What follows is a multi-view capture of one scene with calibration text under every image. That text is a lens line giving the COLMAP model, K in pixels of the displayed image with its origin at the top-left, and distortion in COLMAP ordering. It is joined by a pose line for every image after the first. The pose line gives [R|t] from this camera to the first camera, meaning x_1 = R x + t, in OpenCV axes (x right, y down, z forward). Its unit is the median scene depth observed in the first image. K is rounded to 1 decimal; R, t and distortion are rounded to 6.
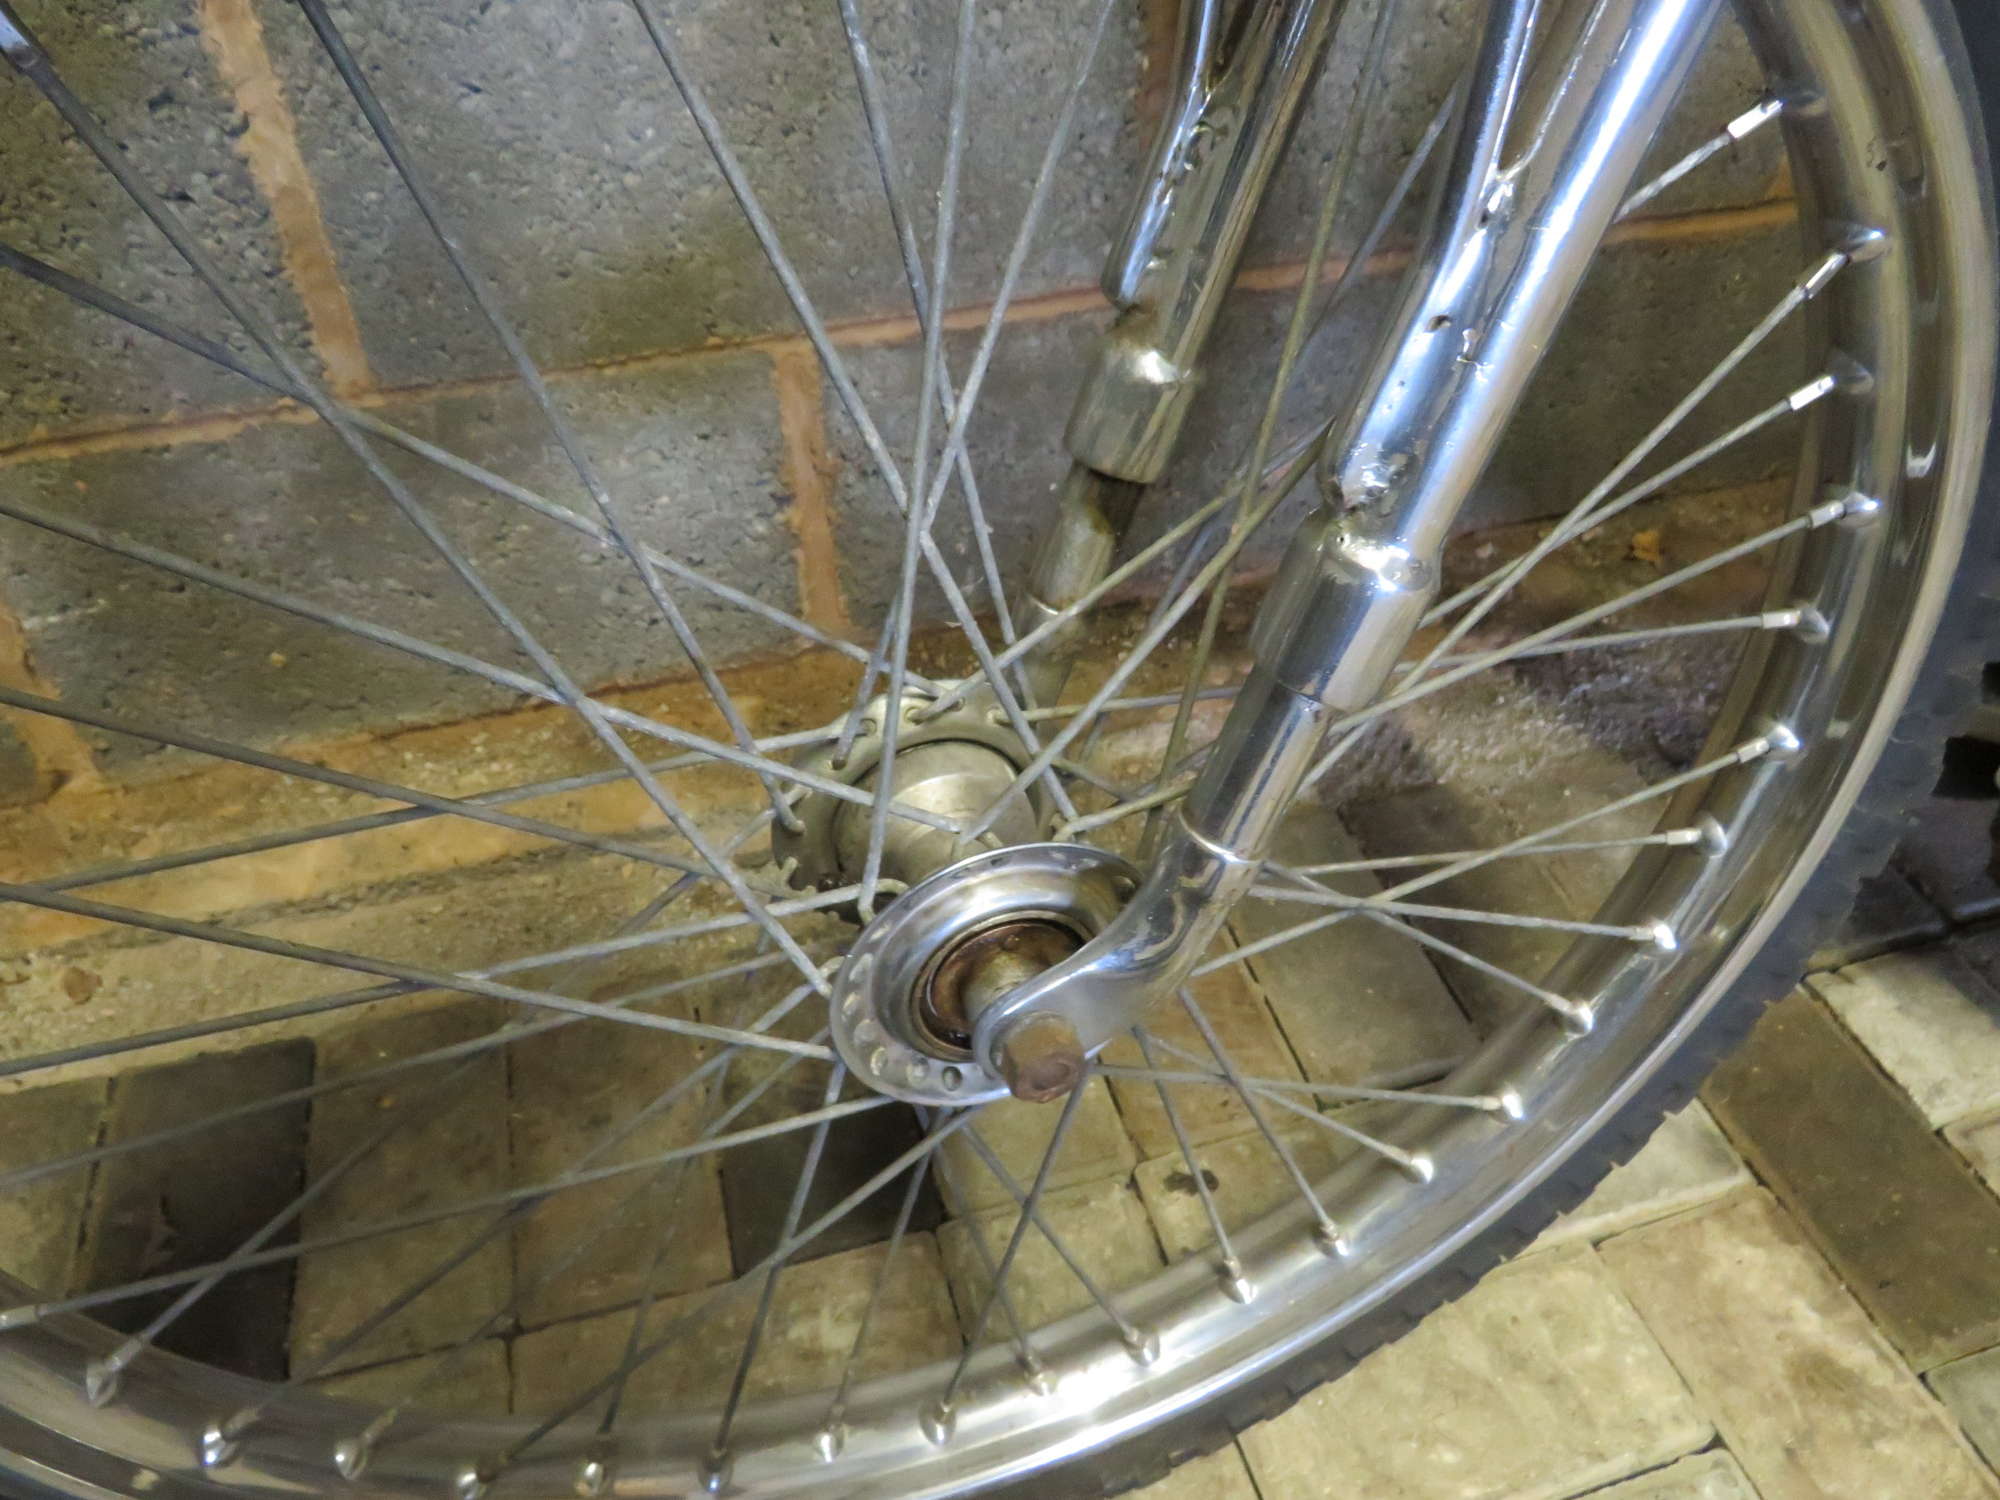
lens RADIAL K [[1412.0, 0, 1001.3], [0, 1412.0, 739.2], [0, 0, 1]] dist [-0.027731, 0.005137]
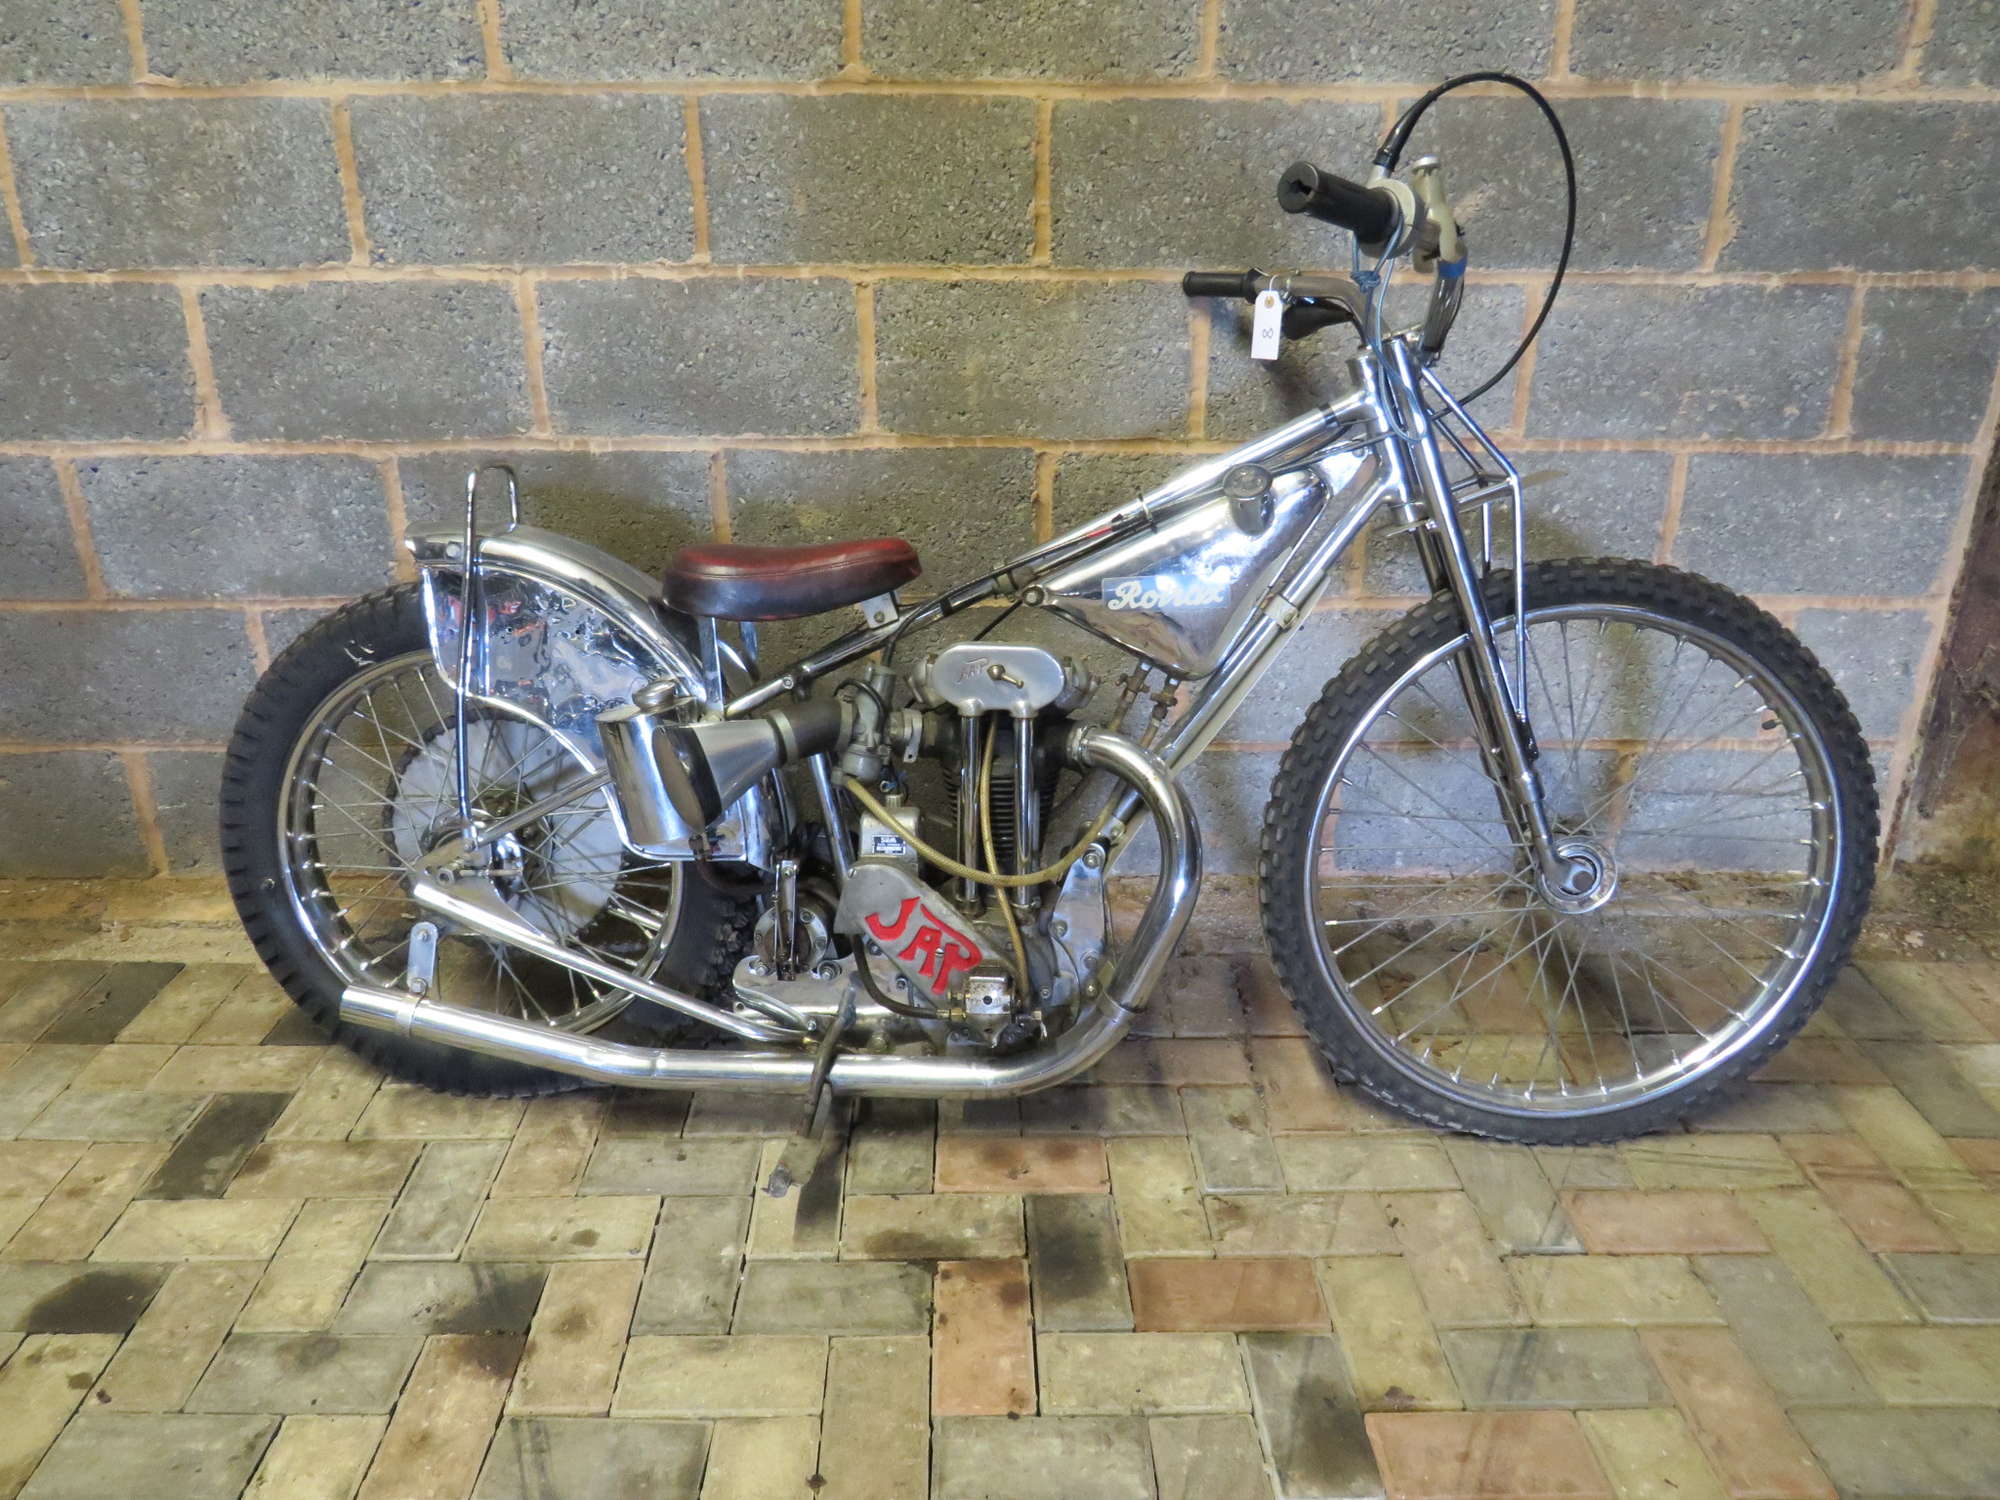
lens RADIAL K [[1412.0, 0, 1006.2], [0, 1412.0, 742.7], [0, 0, 1]] dist [-0.027731, 0.005137]
pose [[0.963629, 0.109708, -0.243685, 1.924715], [-0.185555, 0.930888, -0.314669, 0.435391], [0.192322, 0.348441, 0.917388, -1.545524]]
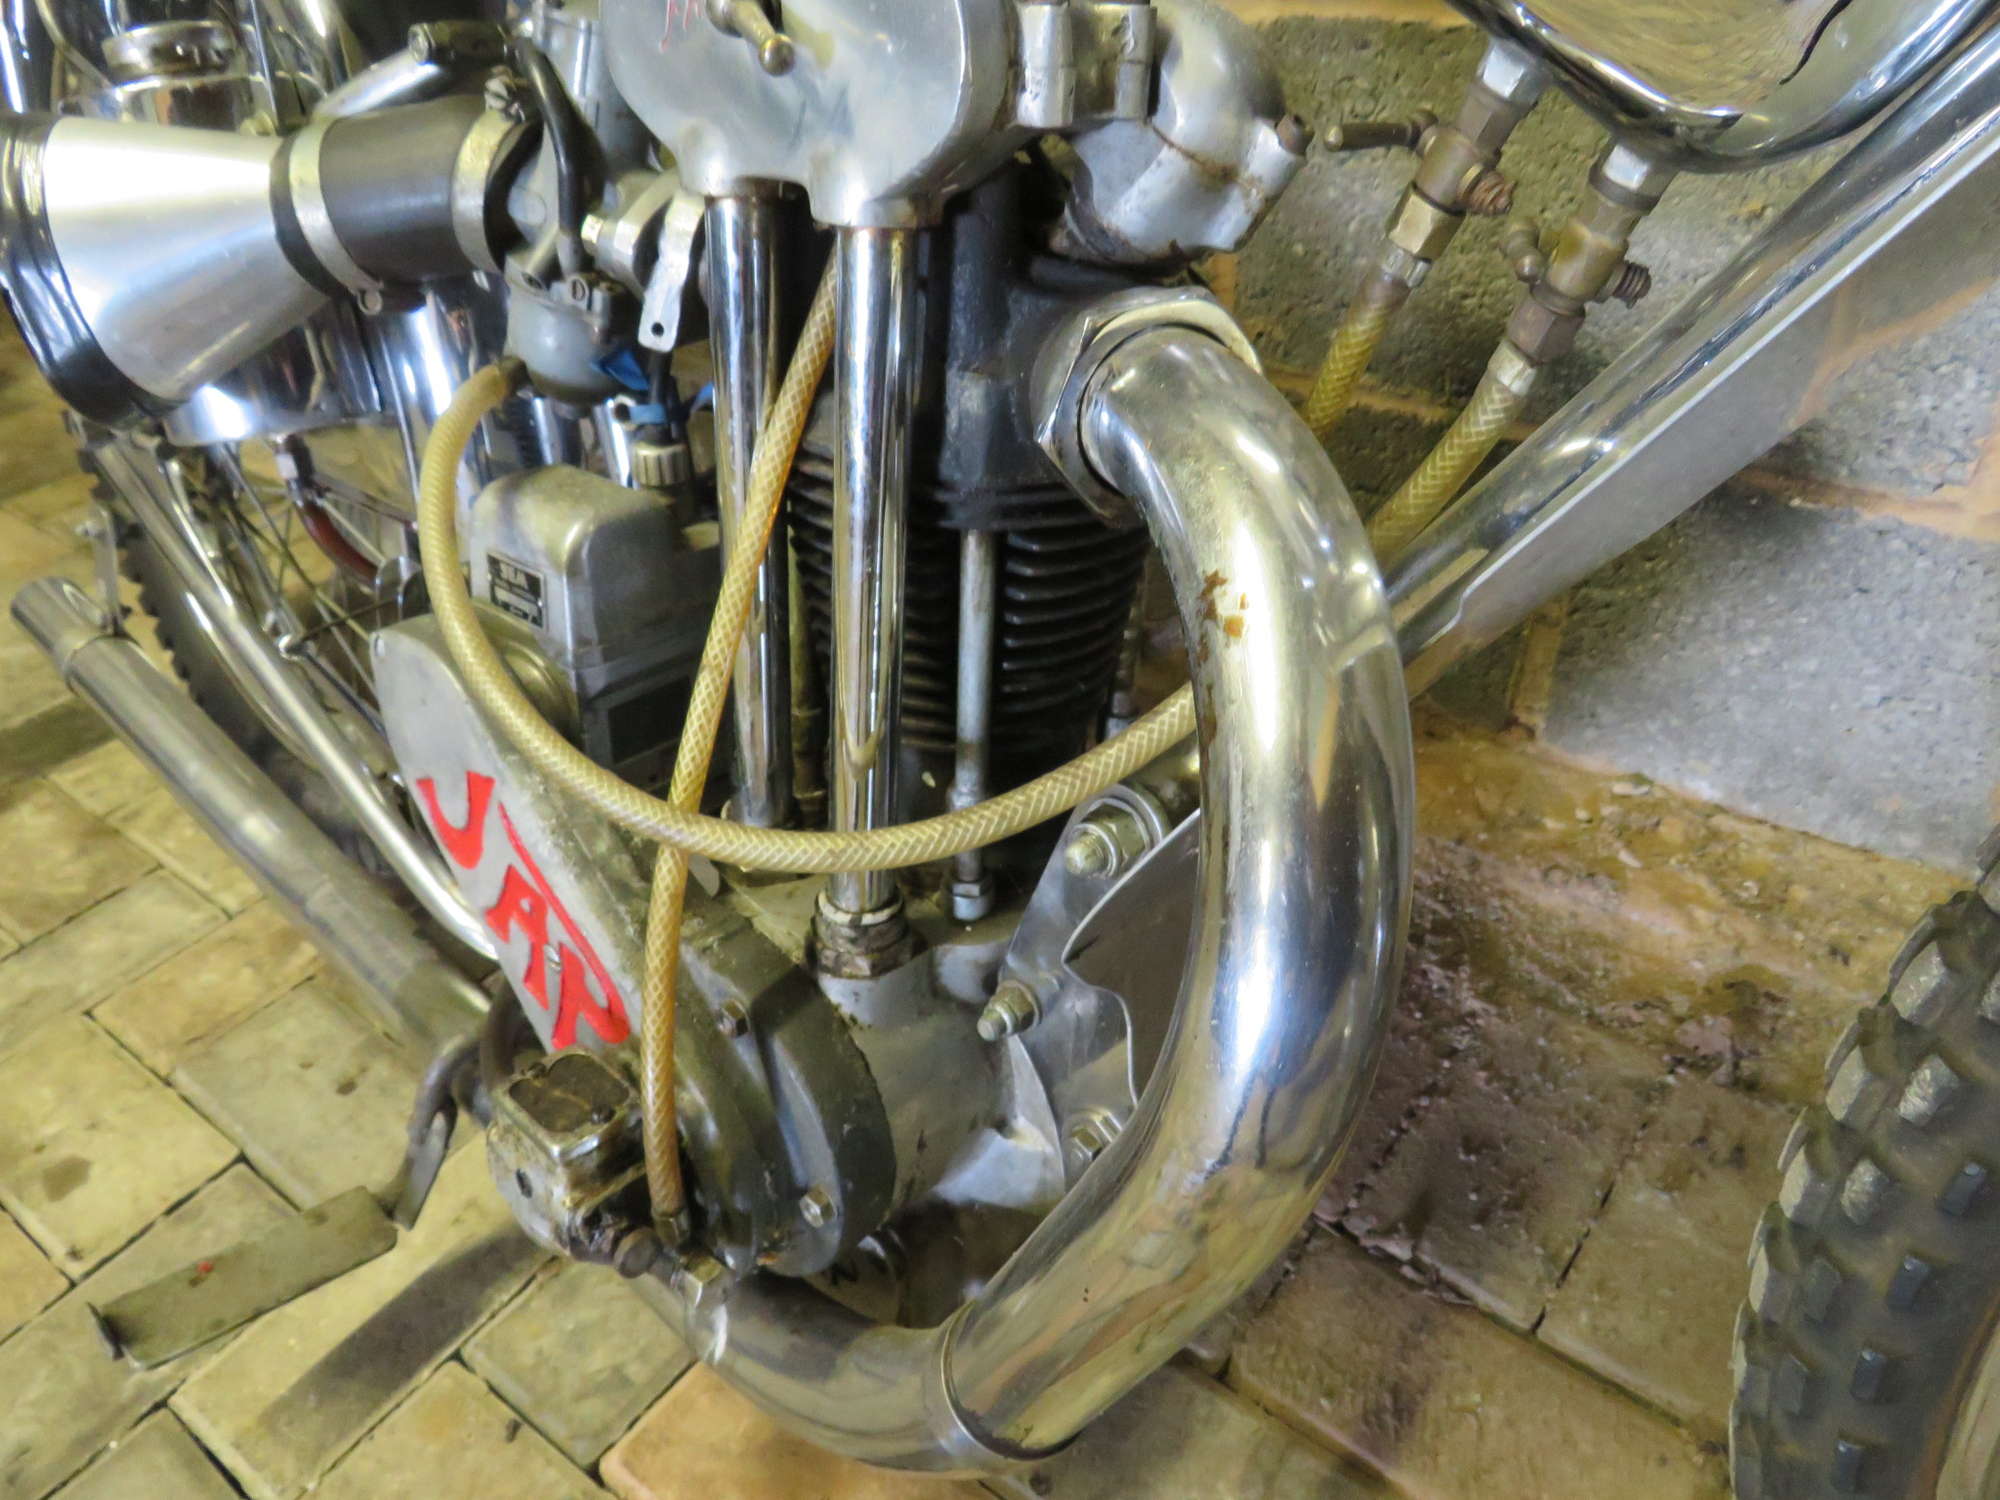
lens RADIAL K [[1412.0, 0, 995.0], [0, 1412.0, 756.1], [0, 0, 1]] dist [-0.027731, 0.005137]
pose [[0.587925, 0.455740, -0.668315, 1.876830], [-0.498959, 0.854606, 0.143836, -0.291964], [0.636698, 0.248897, 0.729840, 0.320970]]
